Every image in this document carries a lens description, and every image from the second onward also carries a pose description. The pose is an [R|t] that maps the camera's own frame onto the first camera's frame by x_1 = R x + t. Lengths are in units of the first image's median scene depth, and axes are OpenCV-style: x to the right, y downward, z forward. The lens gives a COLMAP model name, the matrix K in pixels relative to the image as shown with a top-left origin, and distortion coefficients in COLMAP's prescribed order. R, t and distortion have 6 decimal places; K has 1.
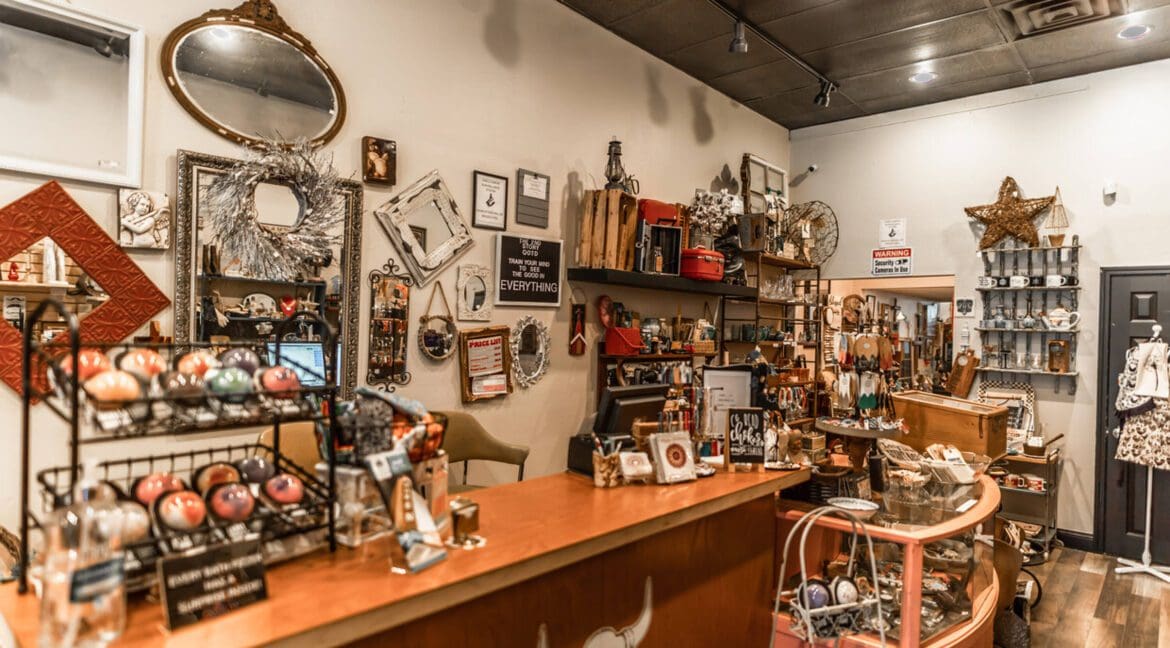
lens RADIAL K [[668.4, 0, 581.1], [0, 668.4, 314.9], [0, 0, 1]] dist [0.033544, 0.000890]
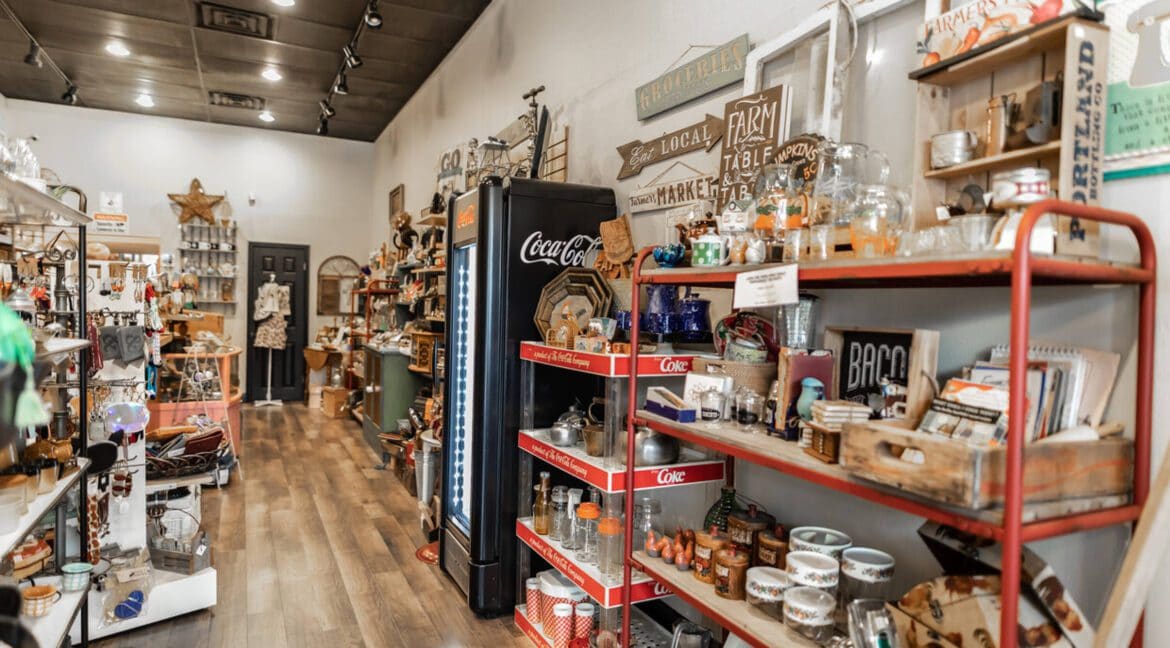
lens RADIAL K [[668.4, 0, 581.1], [0, 668.4, 314.9], [0, 0, 1]] dist [0.033544, 0.000890]
pose [[0.373451, -0.034926, 0.926992, -0.524228], [-0.029822, 0.998322, 0.049627, 0.008710], [-0.927171, -0.046178, 0.371783, -0.446718]]
